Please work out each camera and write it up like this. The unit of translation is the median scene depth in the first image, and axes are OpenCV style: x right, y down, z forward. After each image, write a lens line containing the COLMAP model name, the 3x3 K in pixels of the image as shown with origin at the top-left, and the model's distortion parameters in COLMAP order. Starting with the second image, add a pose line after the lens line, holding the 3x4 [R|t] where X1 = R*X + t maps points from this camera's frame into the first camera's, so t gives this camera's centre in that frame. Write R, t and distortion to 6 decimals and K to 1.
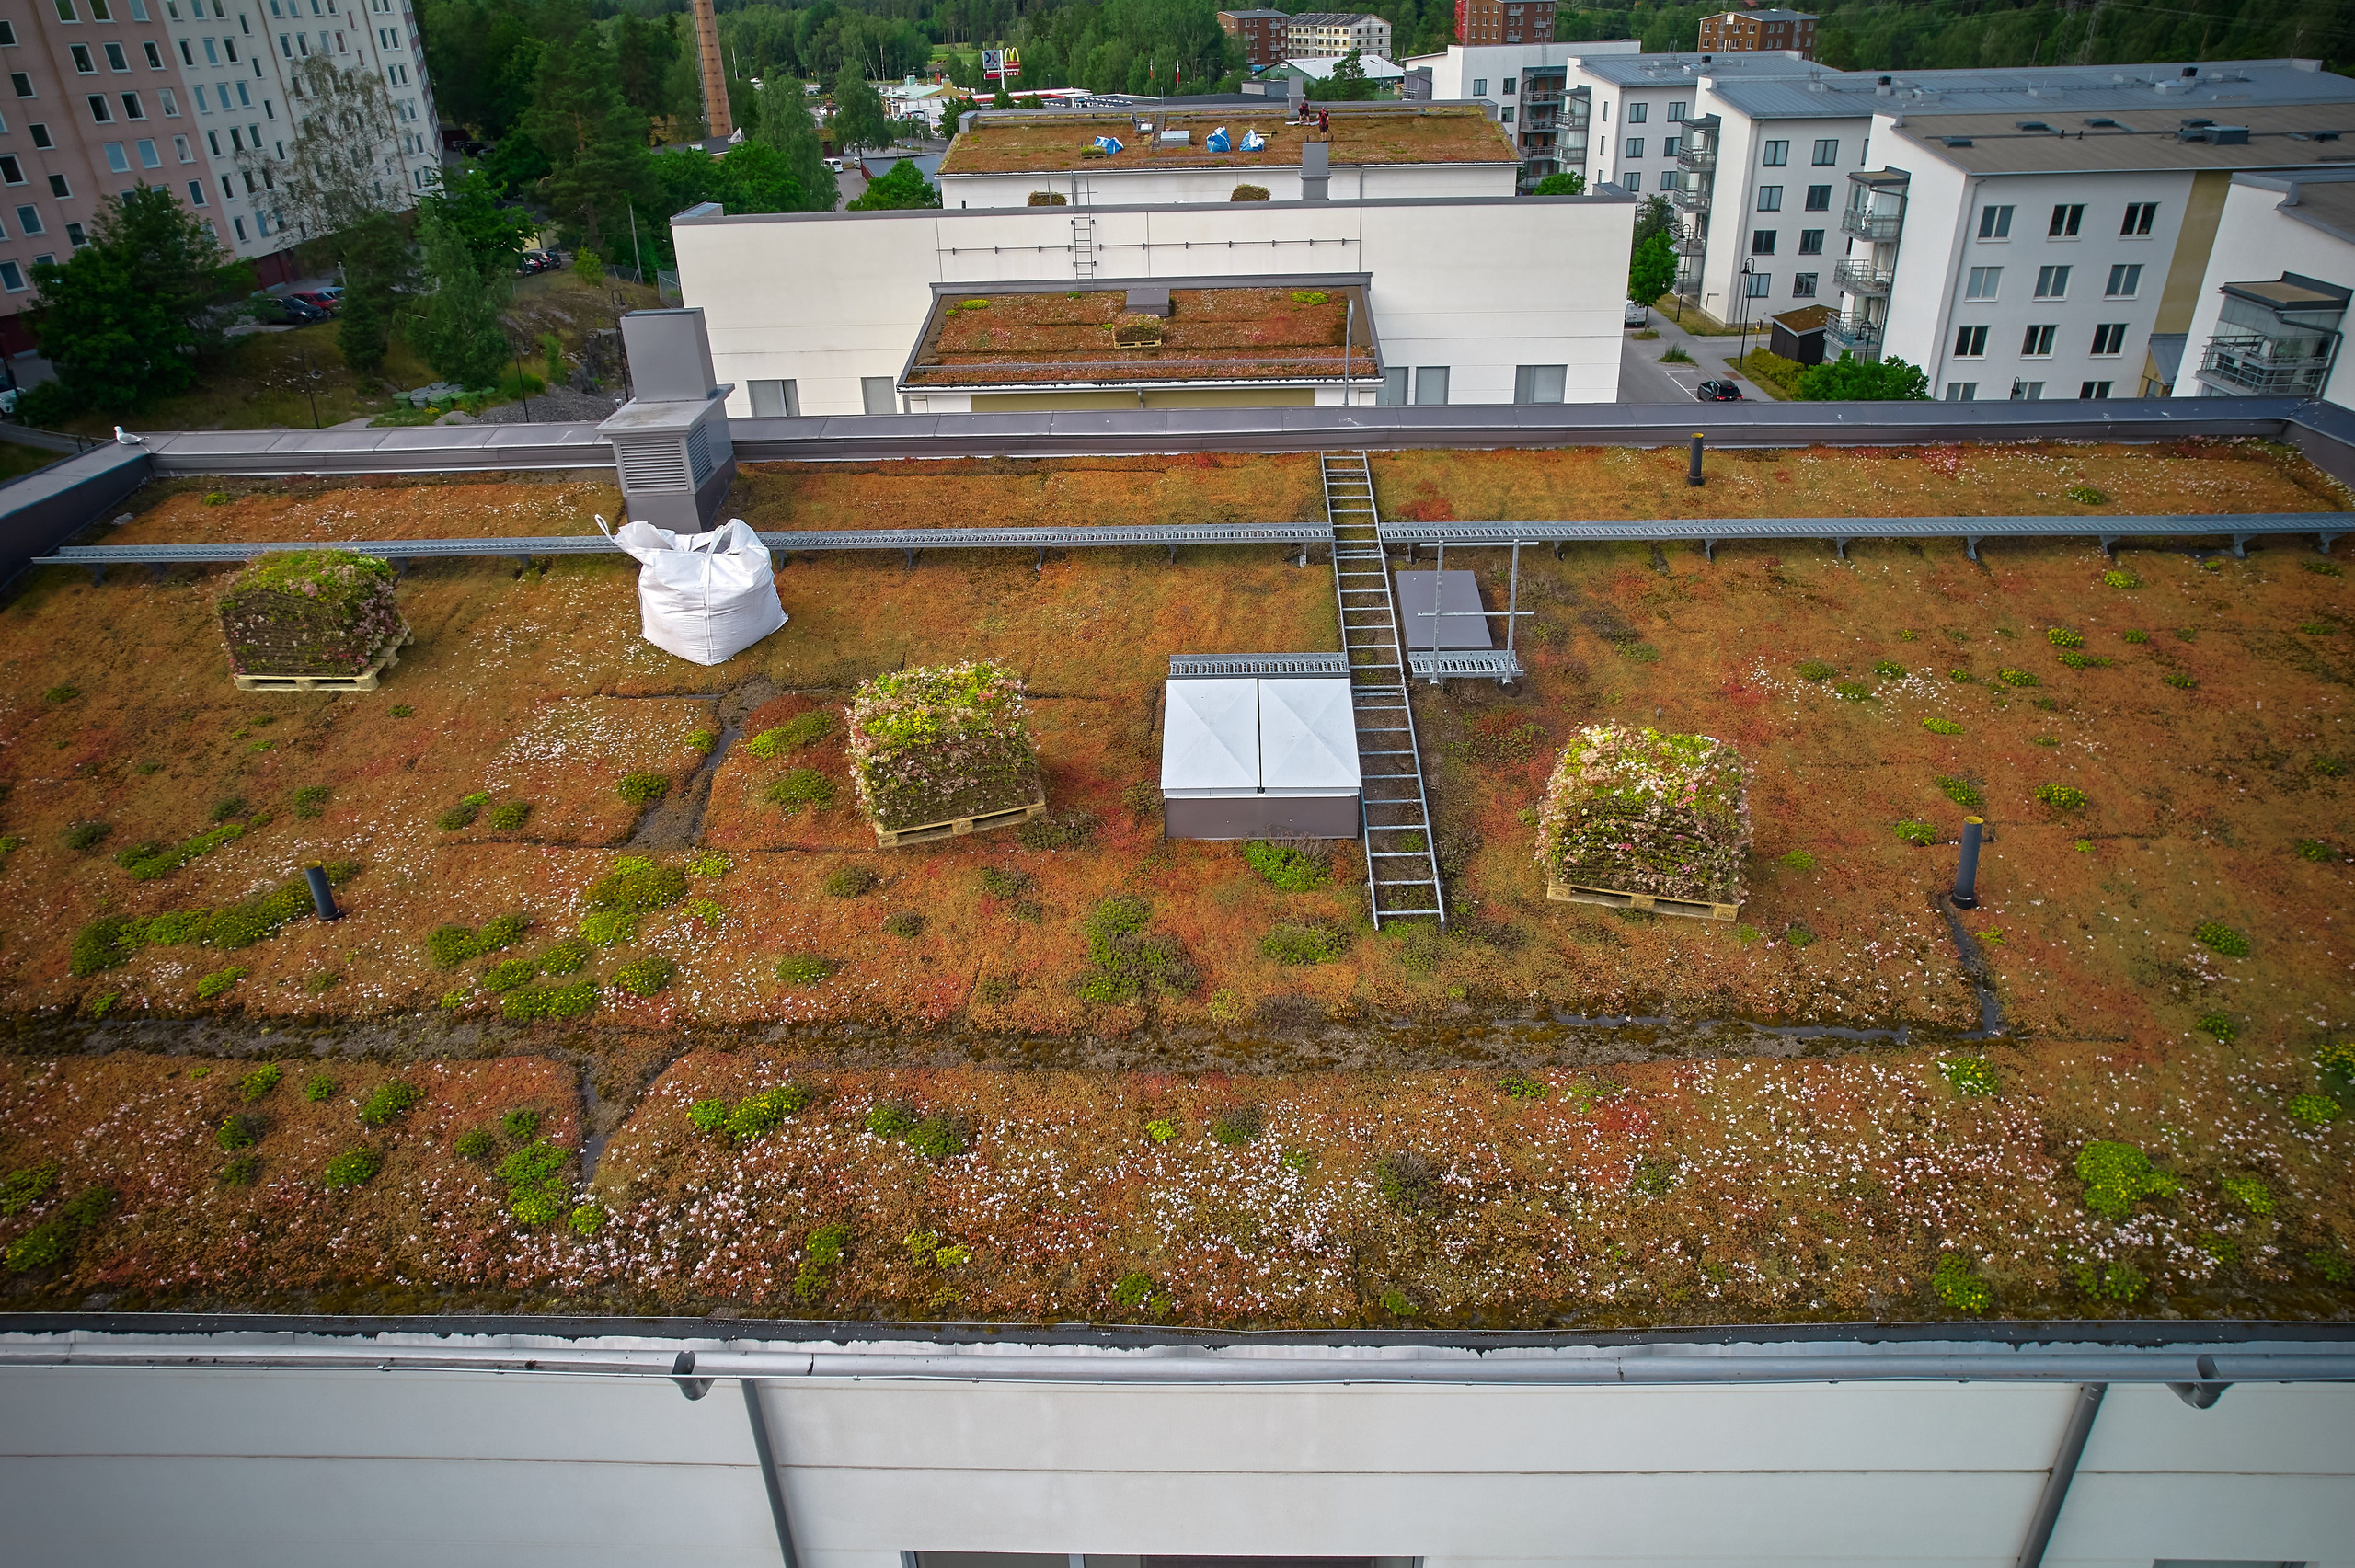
lens RADIAL K [[1536.8, 0, 1188.2], [0, 1536.8, 830.1], [0, 0, 1]] dist [-0.084990, 0.068517]
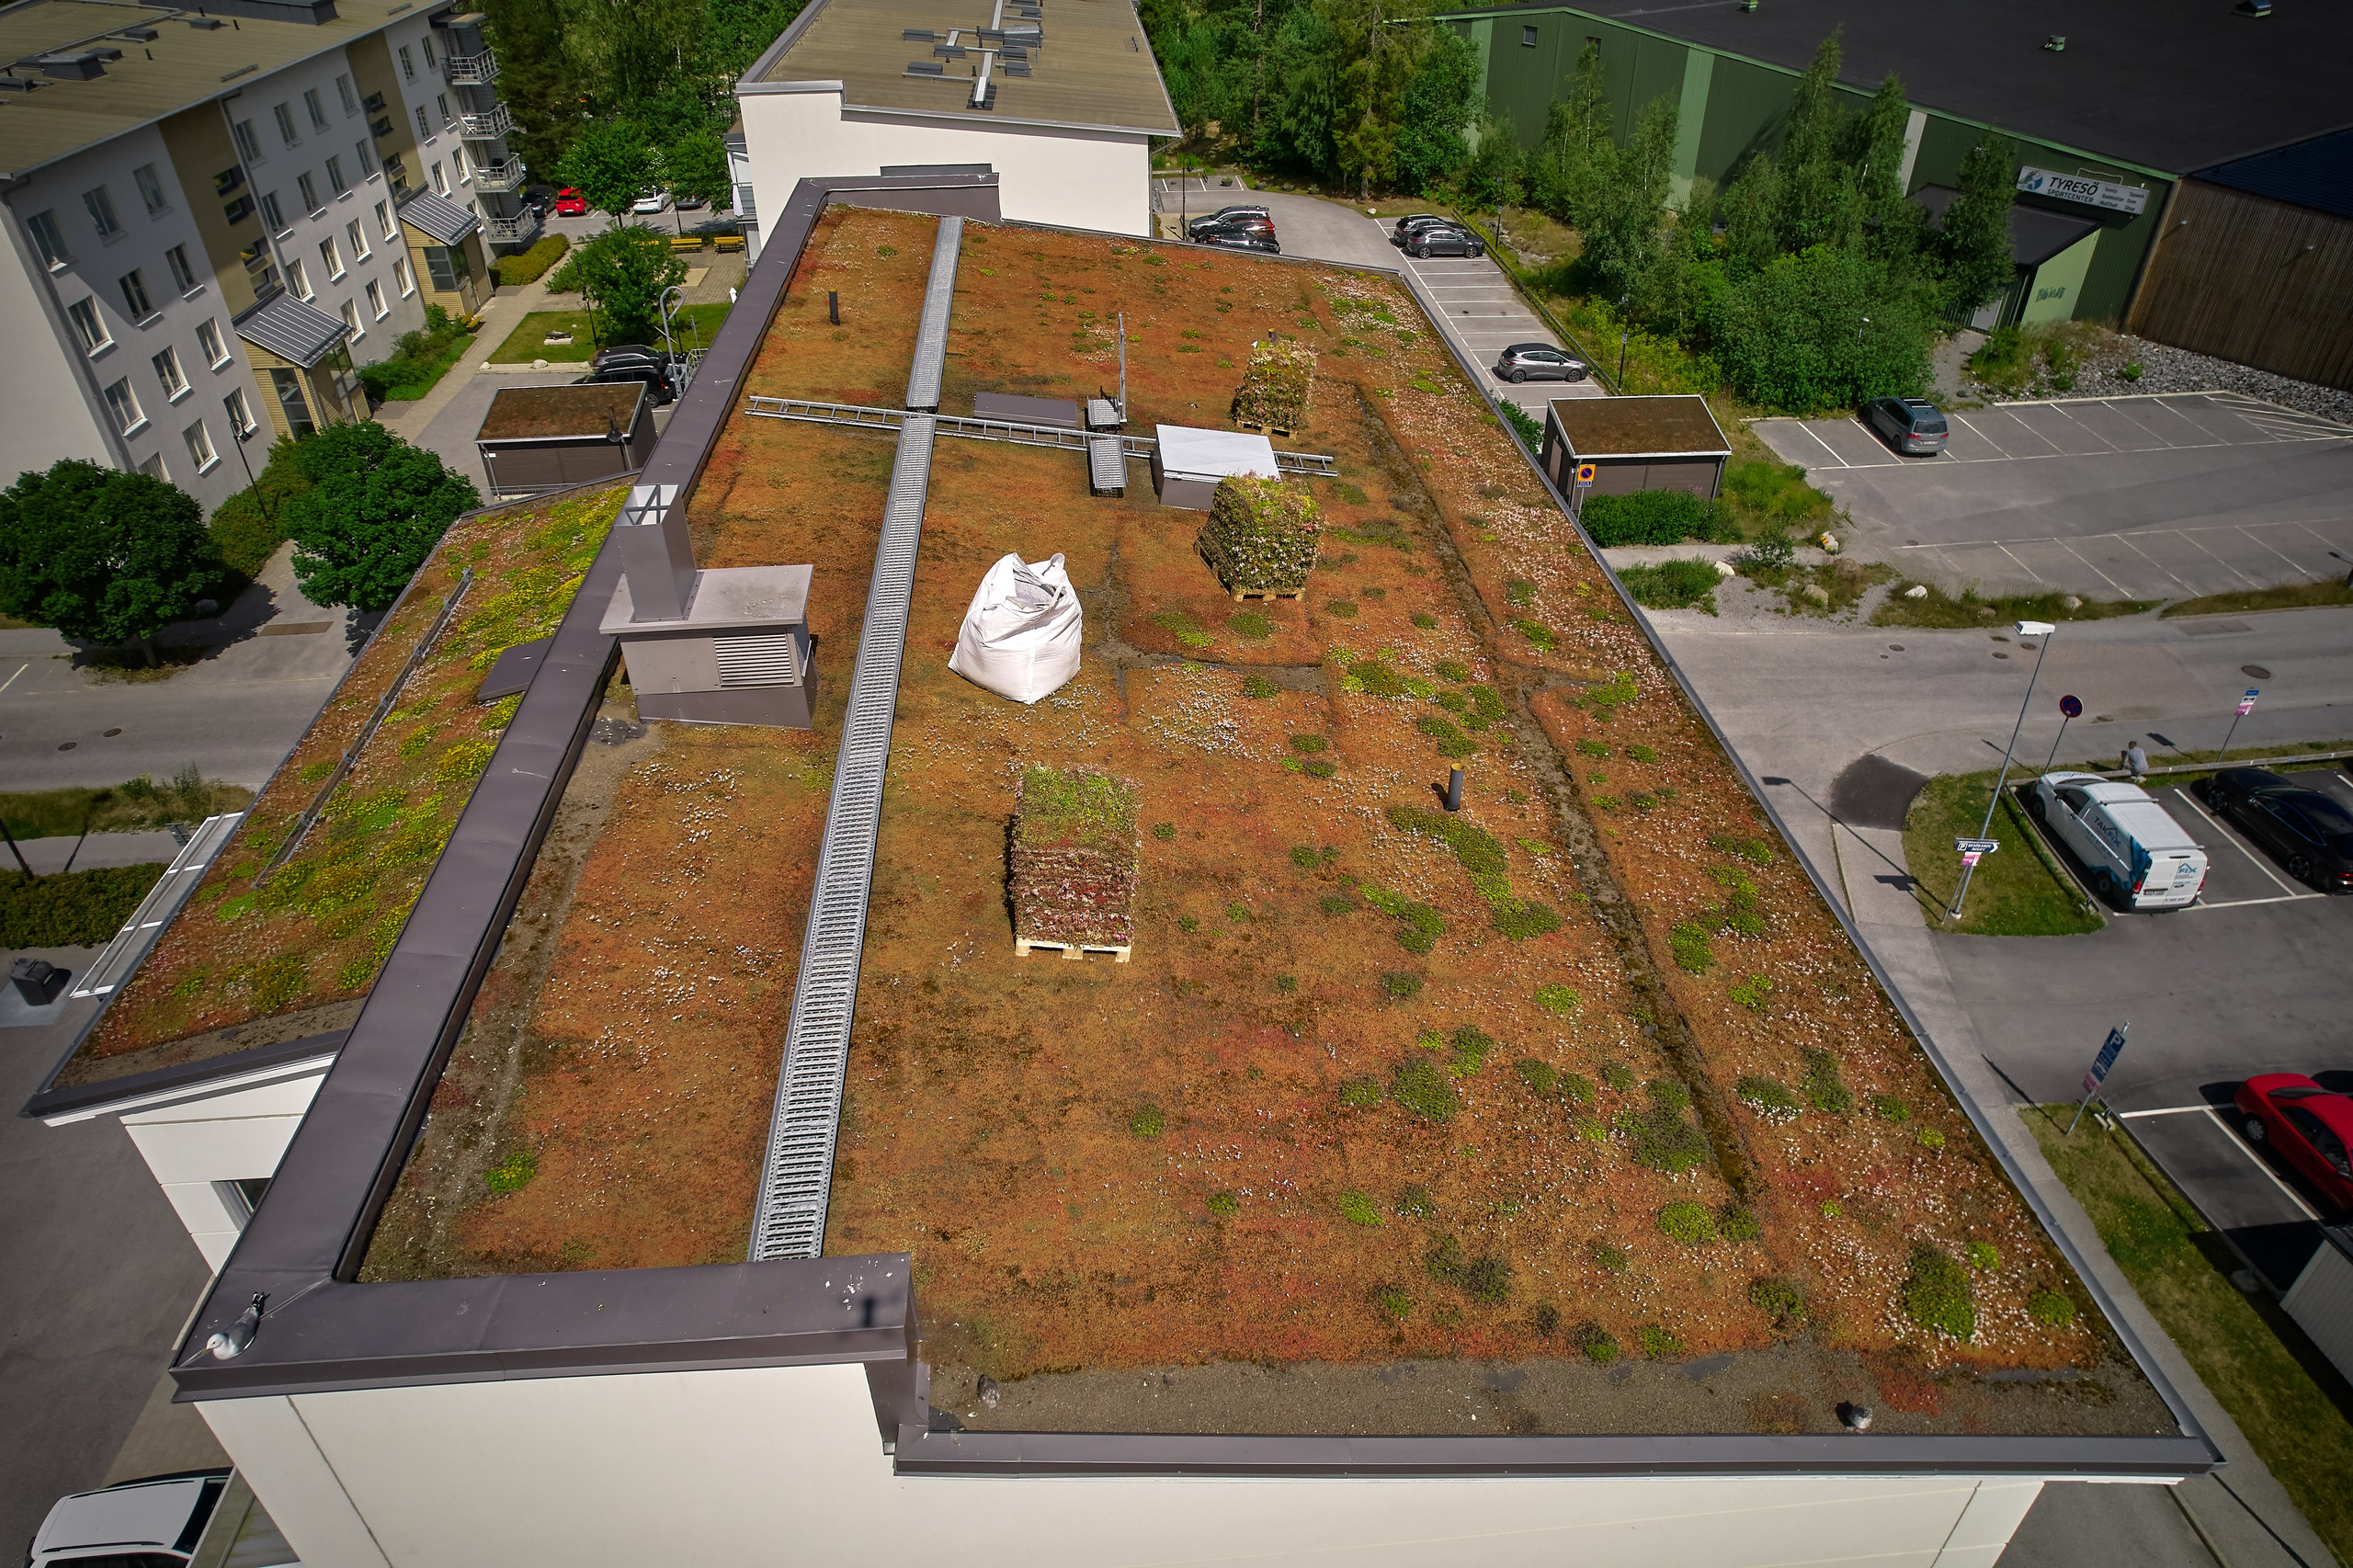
lens RADIAL K [[1492.0, 0, 1186.2], [0, 1492.0, 816.8], [0, 0, 1]] dist [-0.083709, 0.069734]
pose [[-0.115278, -0.561681, 0.819284, -0.646526], [0.490070, 0.685258, 0.538752, -0.294979], [-0.864027, 0.463612, 0.196267, 0.395055]]
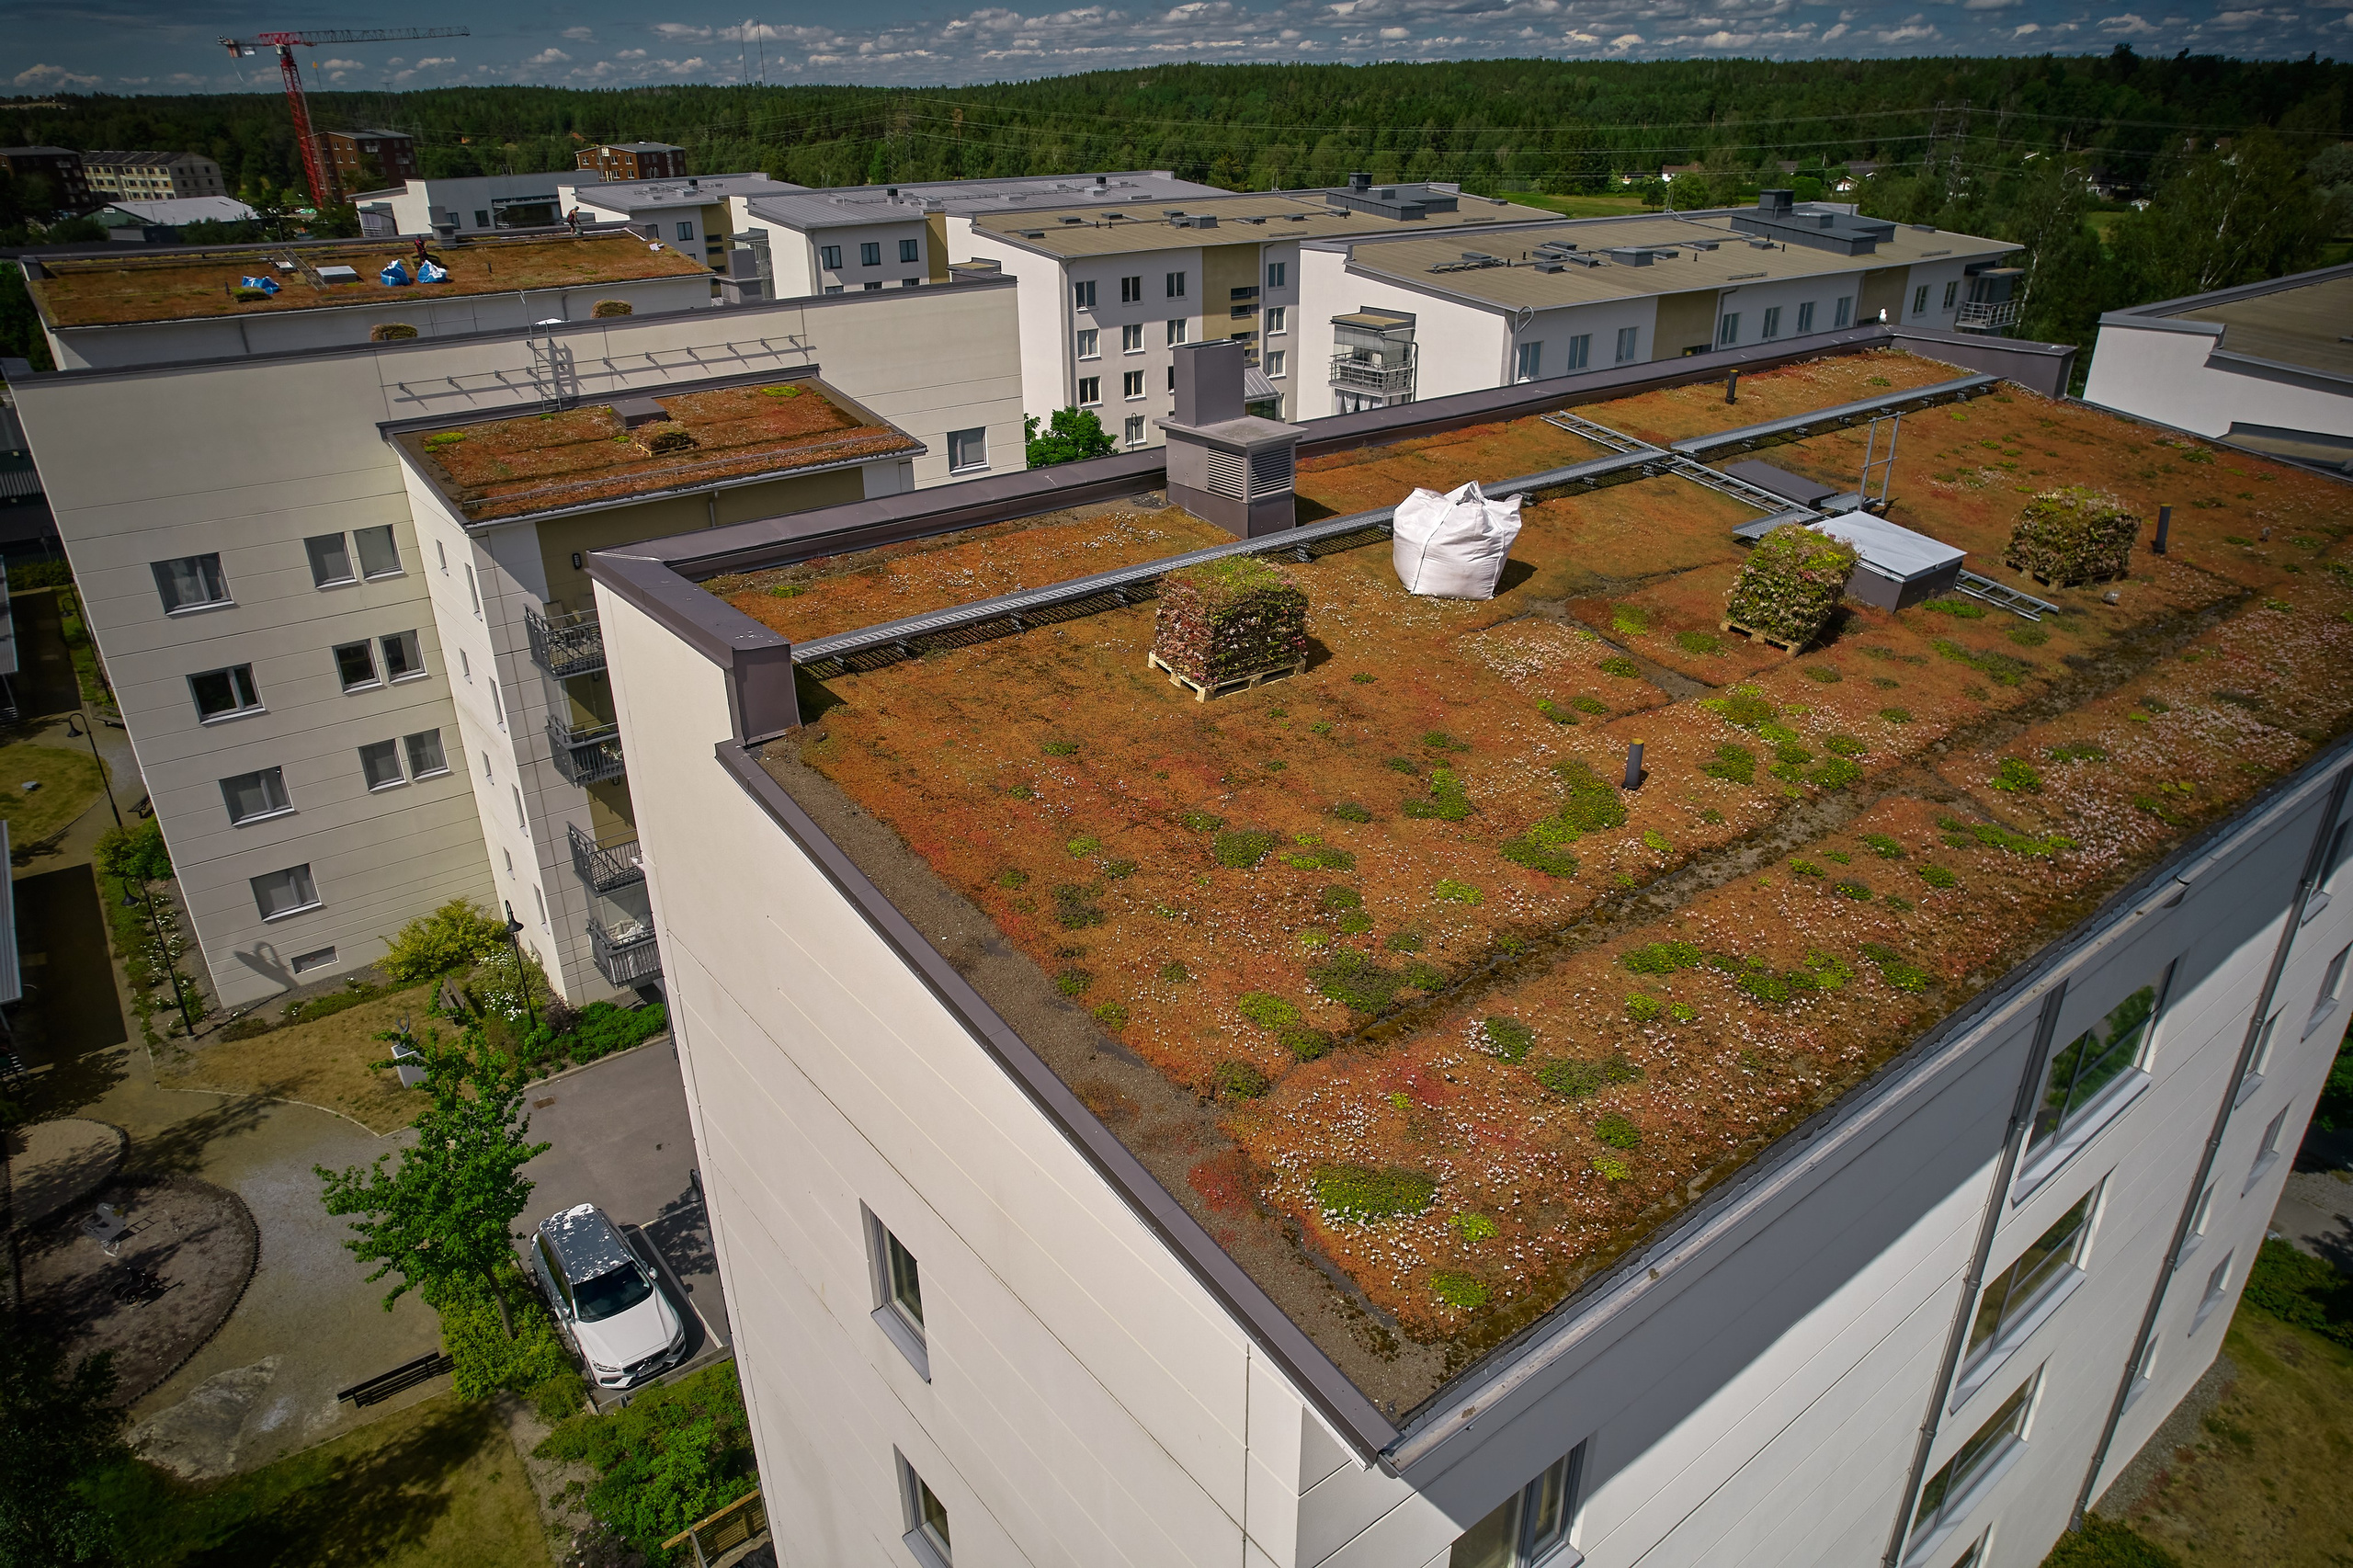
lens RADIAL K [[1492.0, 0, 1186.2], [0, 1492.0, 816.8], [0, 0, 1]] dist [-0.083709, 0.069734]
pose [[0.764993, -0.266481, 0.586322, -0.640934], [0.306822, 0.951229, 0.032009, -0.028247], [-0.566256, 0.155410, 0.809446, 0.100923]]
